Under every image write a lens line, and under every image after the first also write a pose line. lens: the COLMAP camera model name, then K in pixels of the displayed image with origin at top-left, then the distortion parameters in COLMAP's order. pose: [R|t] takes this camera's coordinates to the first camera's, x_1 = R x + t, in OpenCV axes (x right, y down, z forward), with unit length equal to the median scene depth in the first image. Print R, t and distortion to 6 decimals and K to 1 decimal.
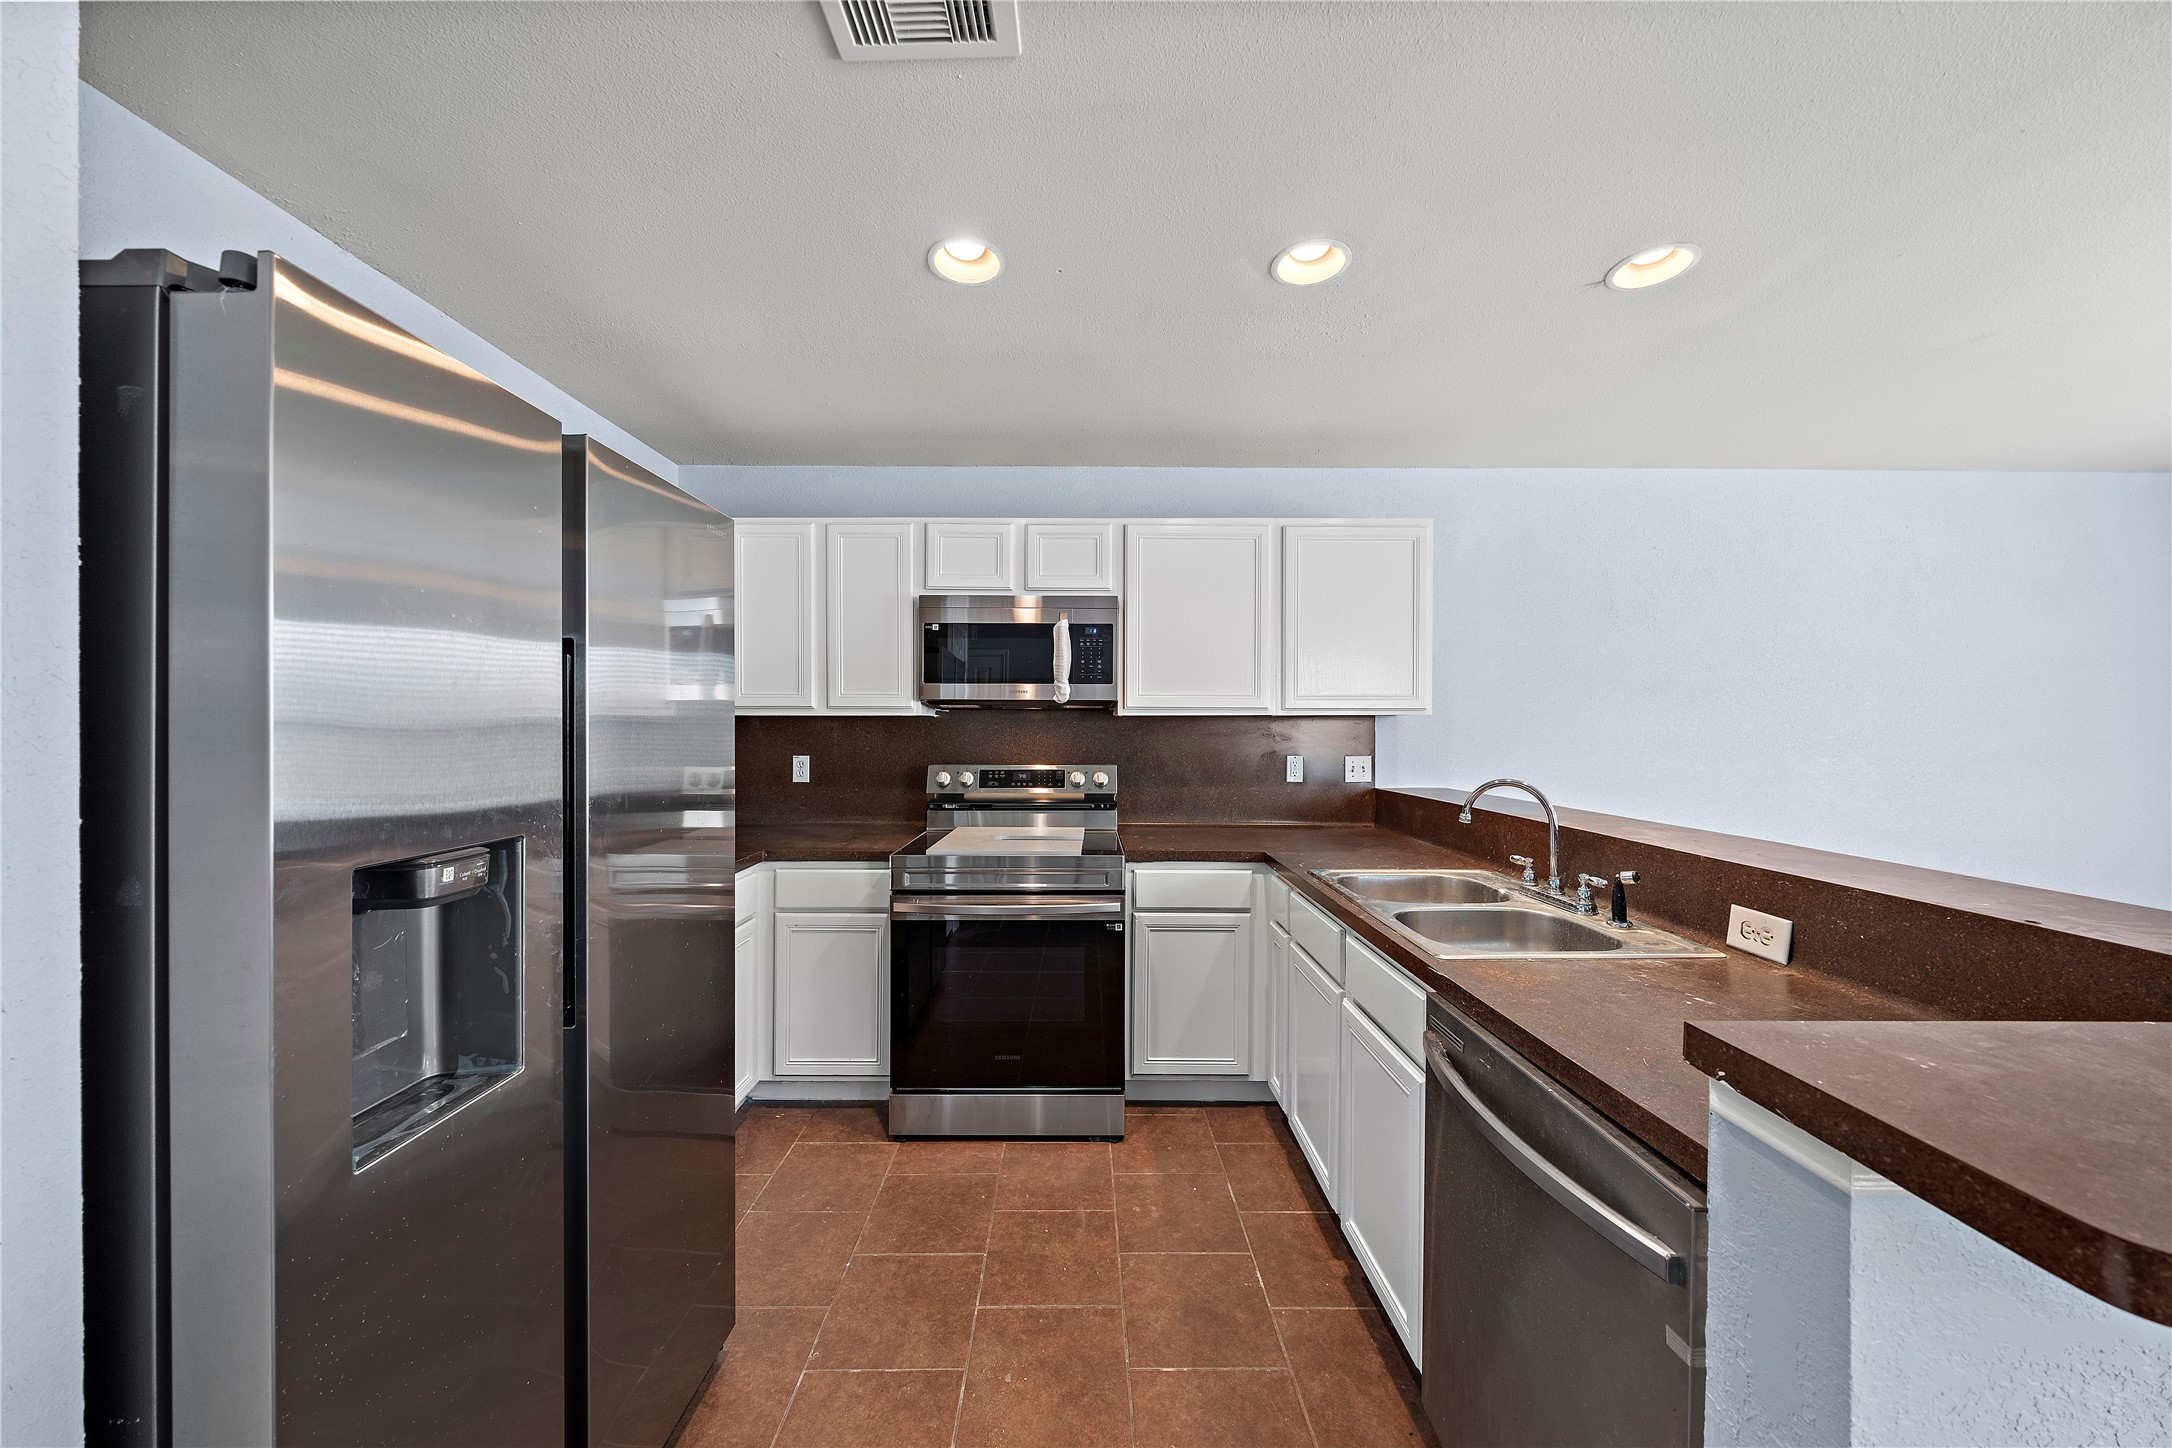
lens RADIAL K [[741.1, 0, 1080.0], [0, 741.1, 726.8], [0, 0, 1]] dist [-0.007687, 0.000505]
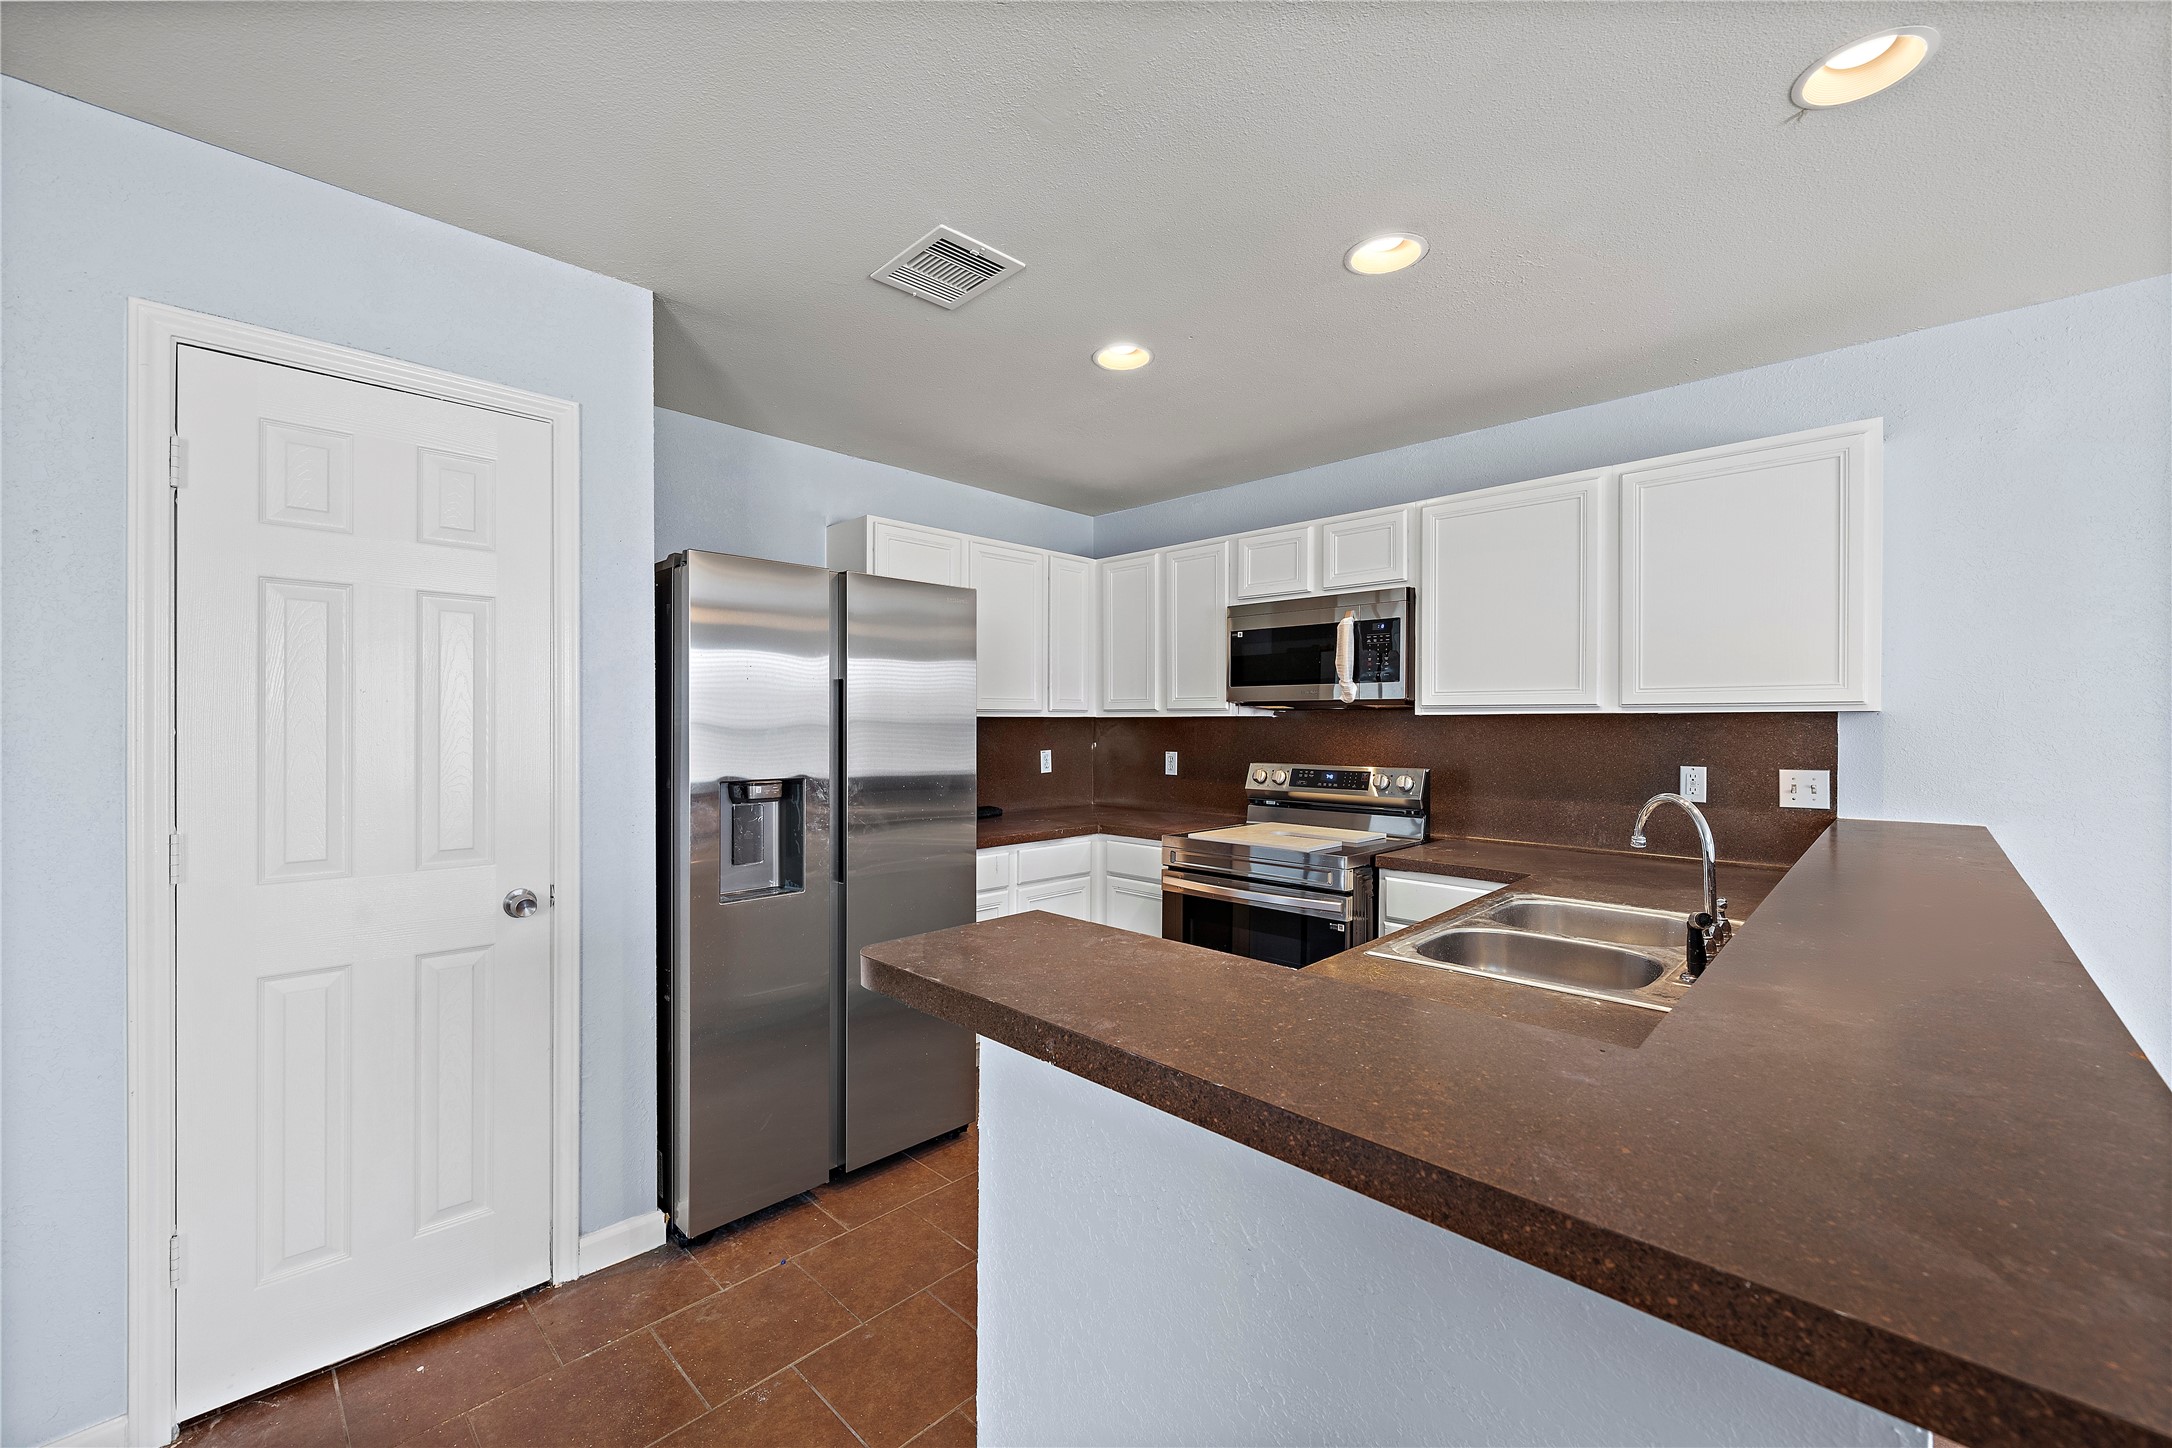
lens RADIAL K [[863.0, 0, 1076.2], [0, 863.0, 729.5], [0, 0, 1]] dist [0.000315, -0.000361]
pose [[0.716616, 0.003600, -0.697458, 0.516403], [-0.002033, 0.999993, 0.003073, 0.000354], [0.697465, -0.000784, 0.716619, -0.069479]]
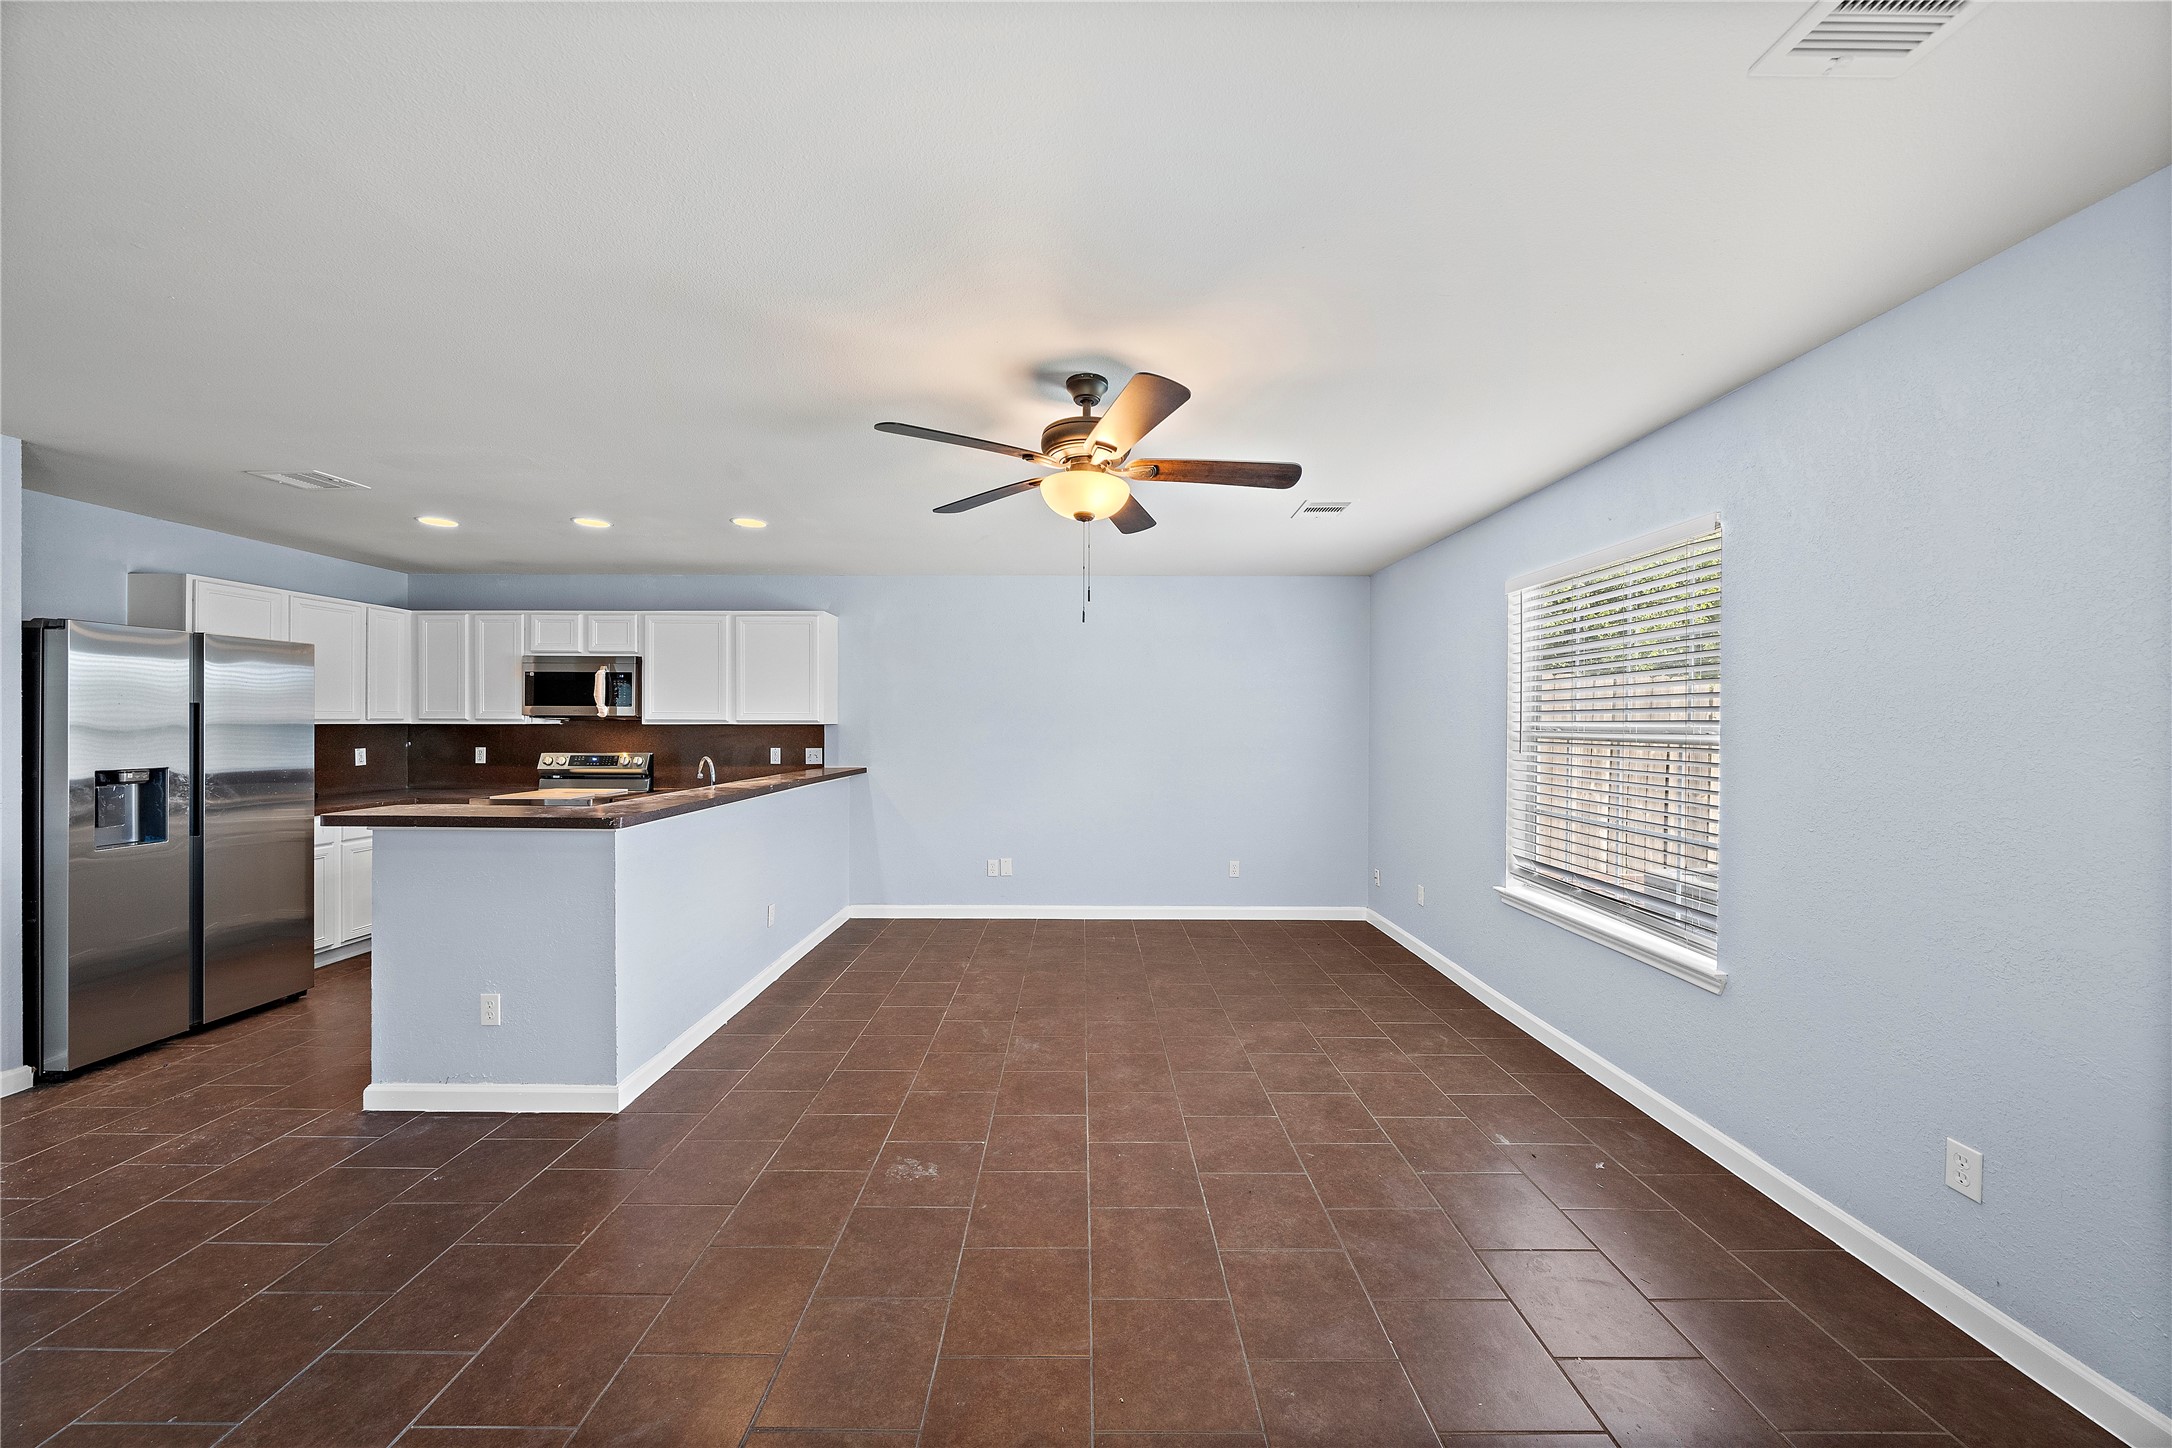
lens RADIAL K [[741.1, 0, 1082.5], [0, 741.1, 724.8], [0, 0, 1]] dist [-0.007687, 0.000505]
pose [[0.999989, 0.000608, 0.004550, 1.111752], [-0.000603, 0.999999, -0.001078, -0.013026], [-0.004551, 0.001075, 0.999989, -0.762649]]
